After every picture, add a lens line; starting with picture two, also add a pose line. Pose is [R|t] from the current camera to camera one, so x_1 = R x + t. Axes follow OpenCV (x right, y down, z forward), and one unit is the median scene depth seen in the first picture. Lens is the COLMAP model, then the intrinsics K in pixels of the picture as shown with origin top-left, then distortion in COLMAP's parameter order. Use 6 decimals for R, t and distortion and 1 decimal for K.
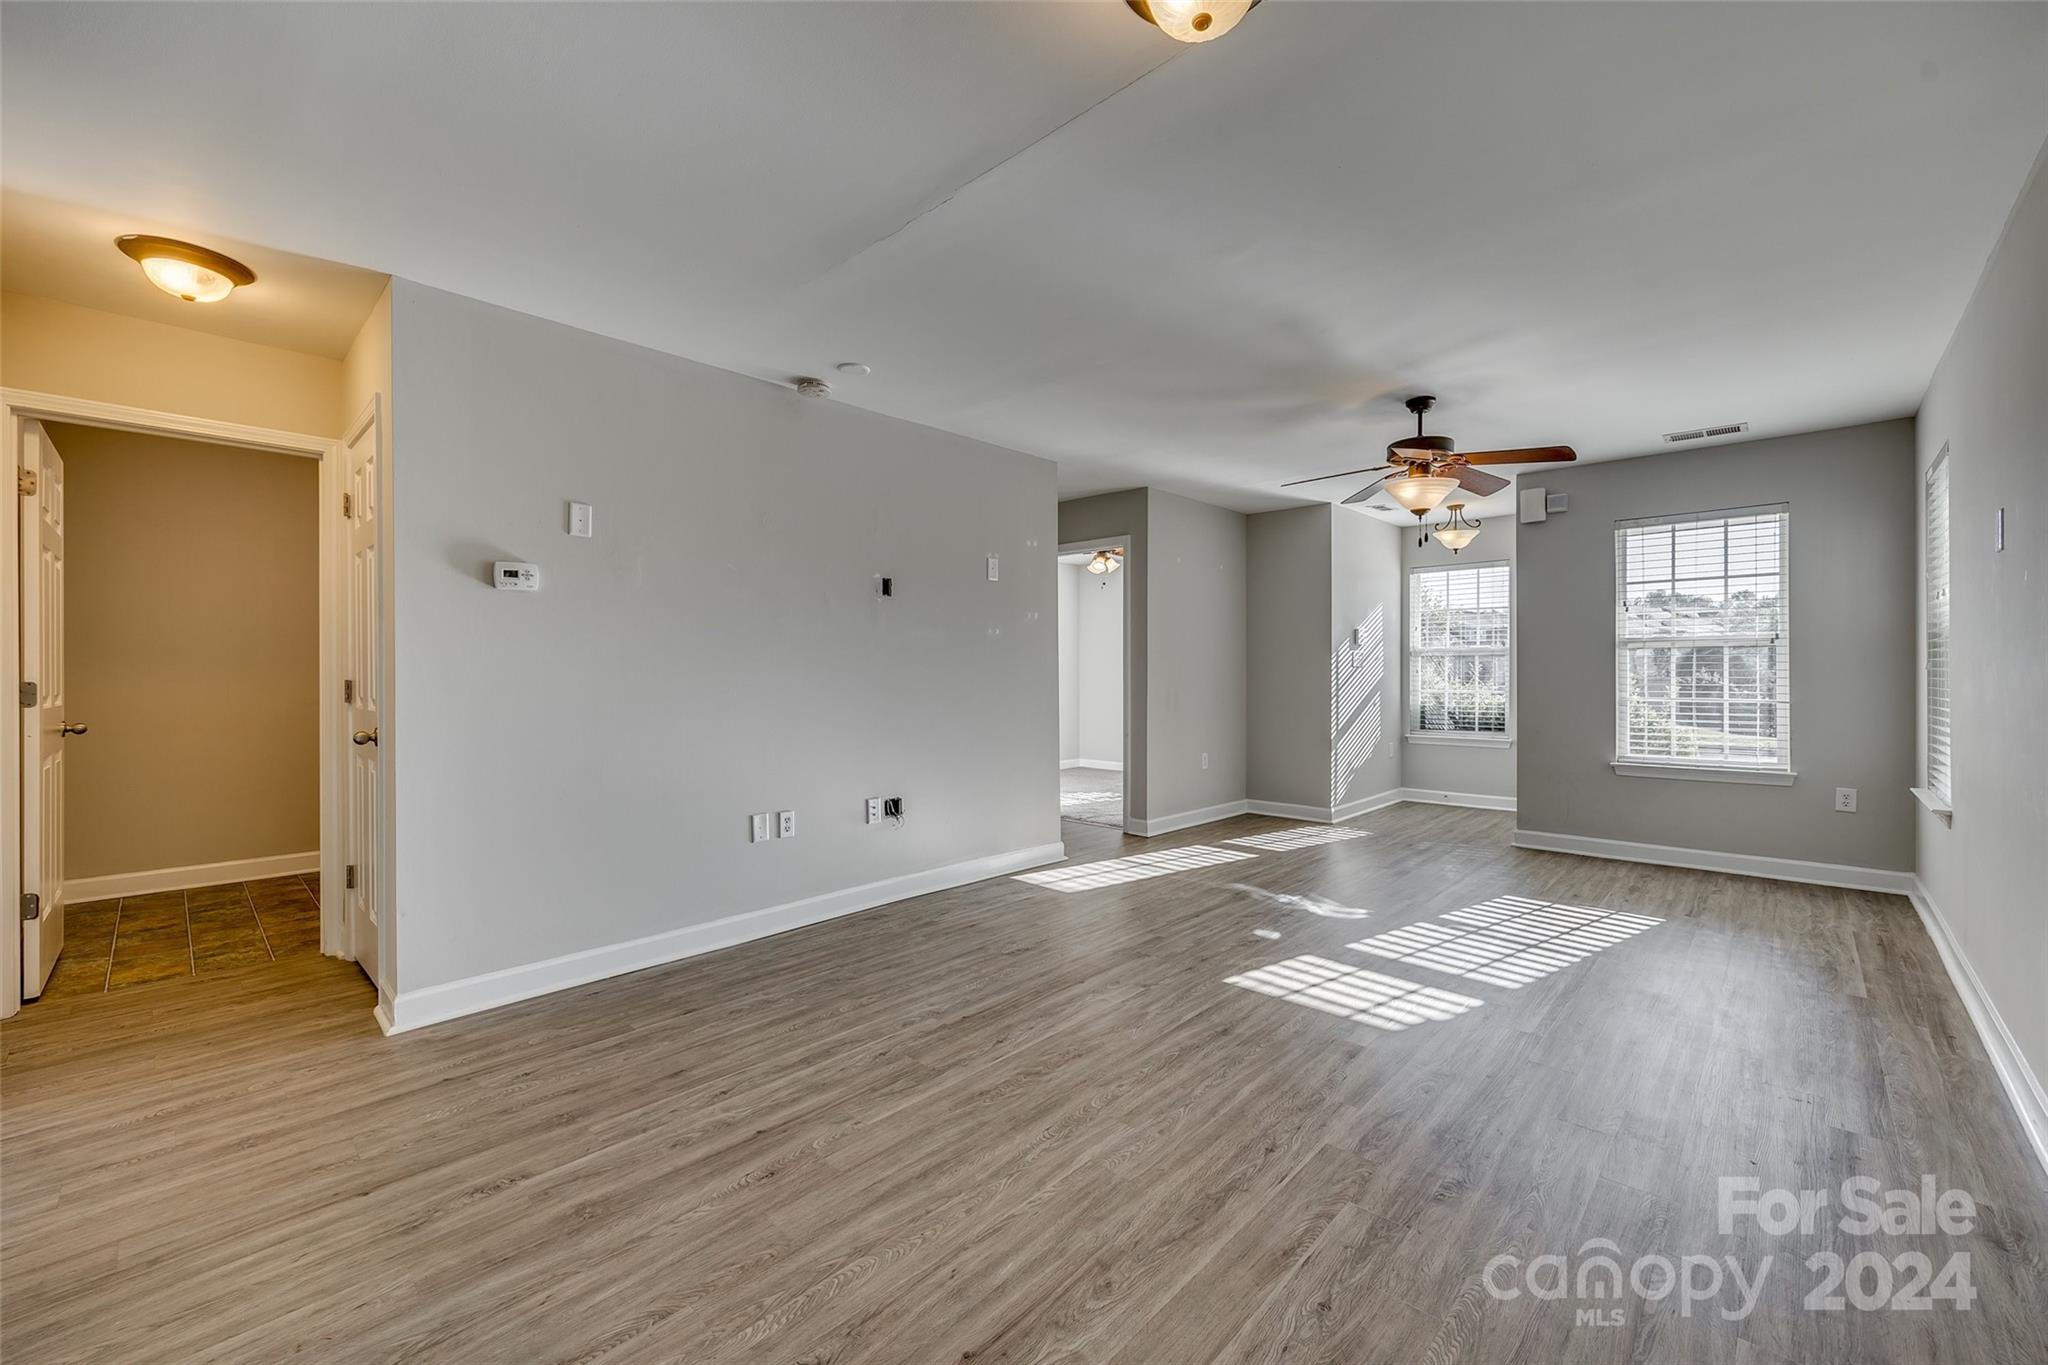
lens RADIAL K [[816.4, 0, 1021.6], [0, 816.4, 676.4], [0, 0, 1]] dist [-0.010075, 0.002390]
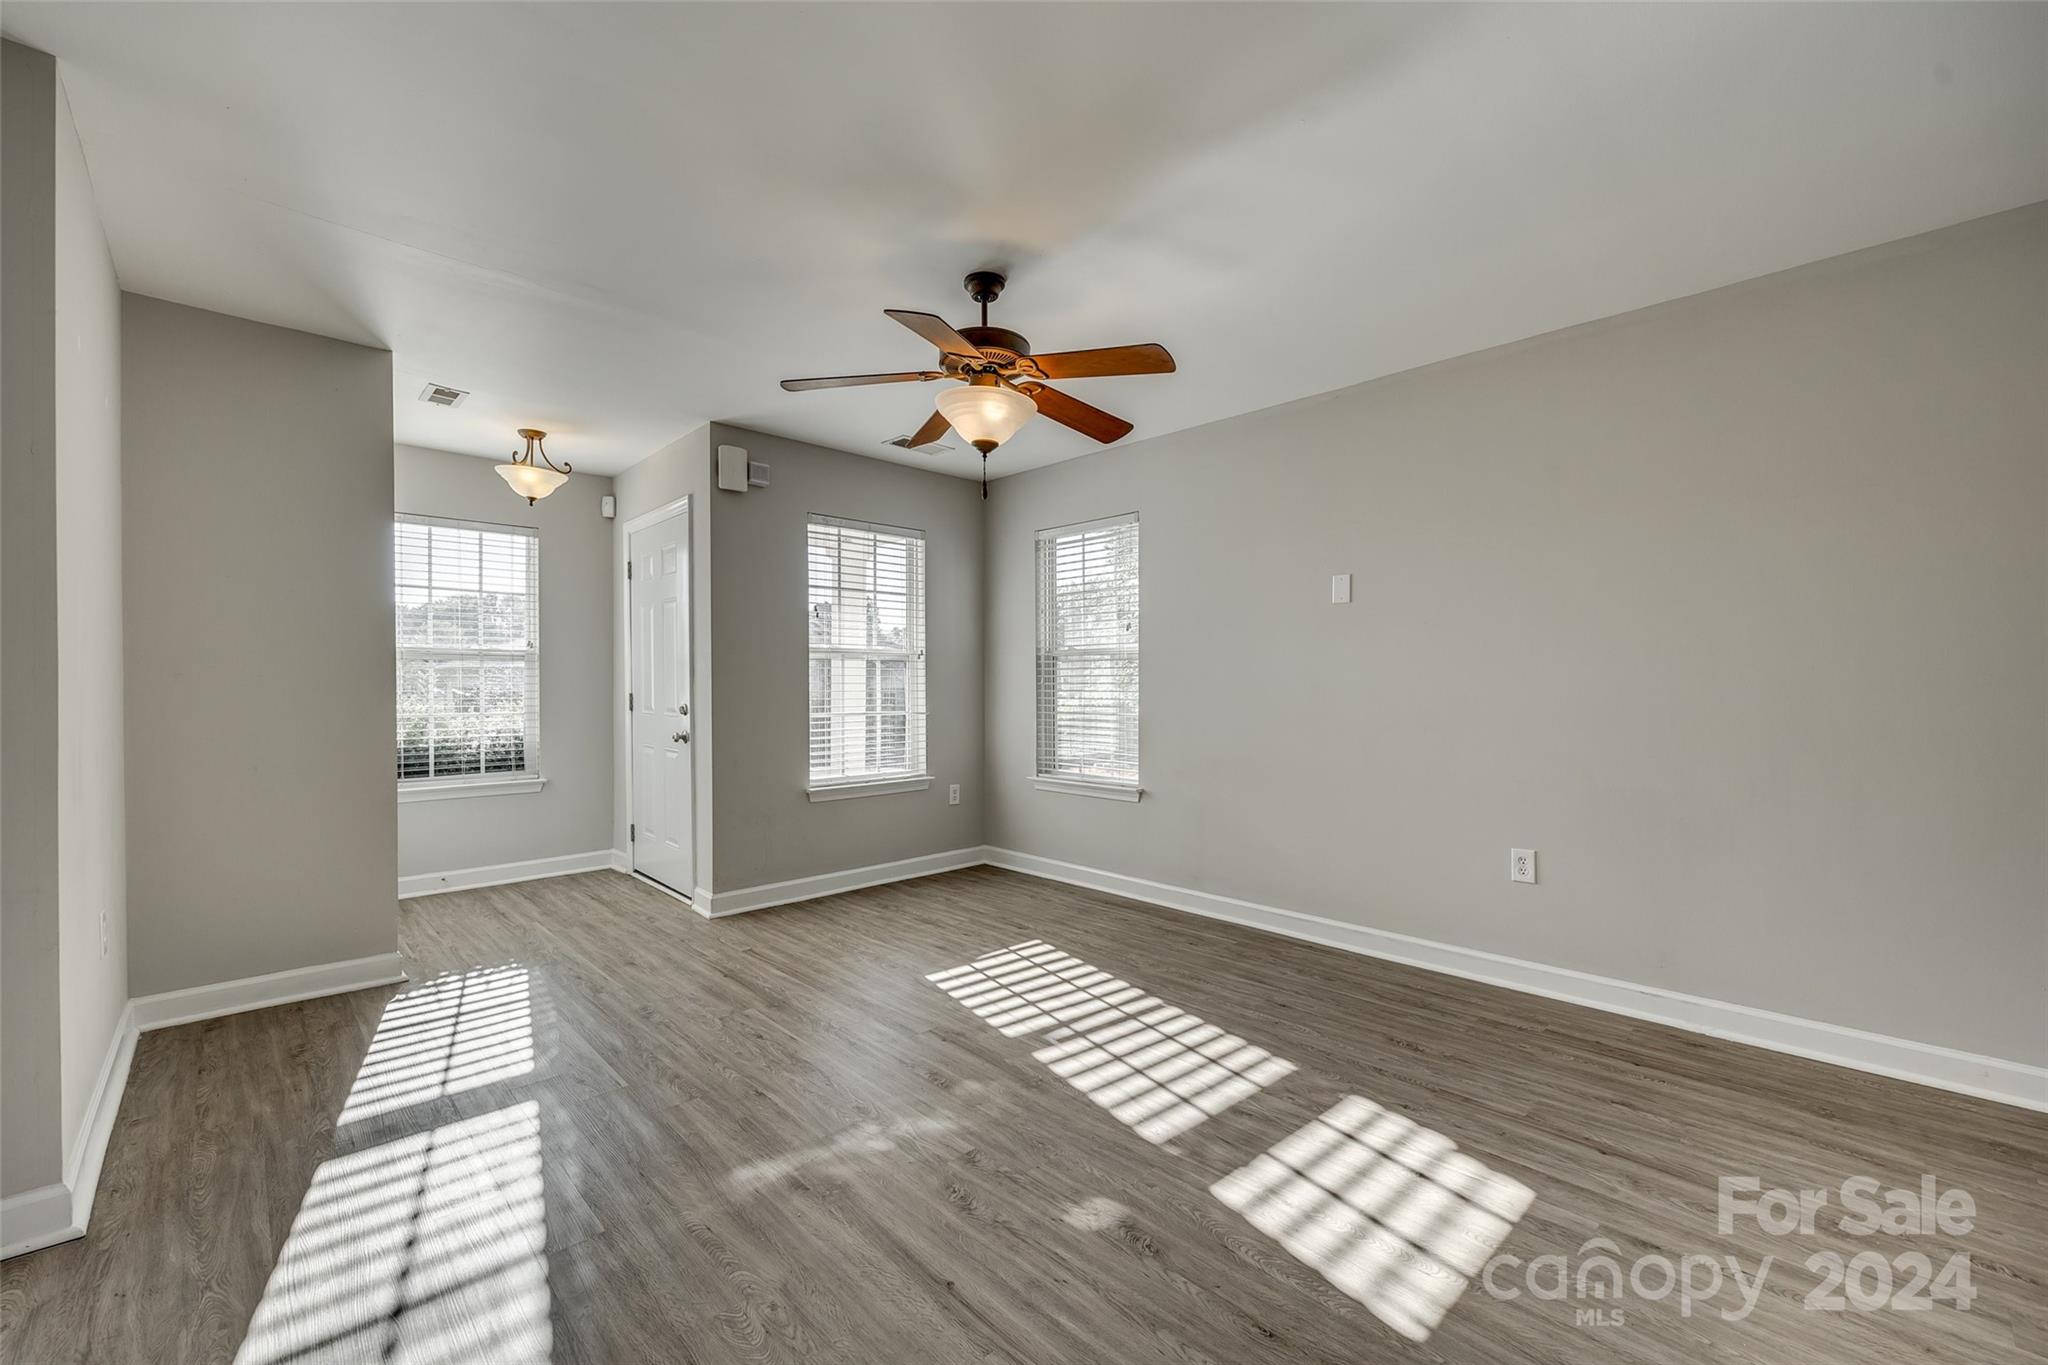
lens RADIAL K [[816.4, 0, 1029.0], [0, 816.4, 694.9], [0, 0, 1]] dist [-0.010075, 0.002390]
pose [[0.037220, -0.011086, 0.999246, -0.167421], [0.004095, 0.999932, 0.010941, -0.004824], [-0.999299, 0.003684, 0.037263, 0.883820]]
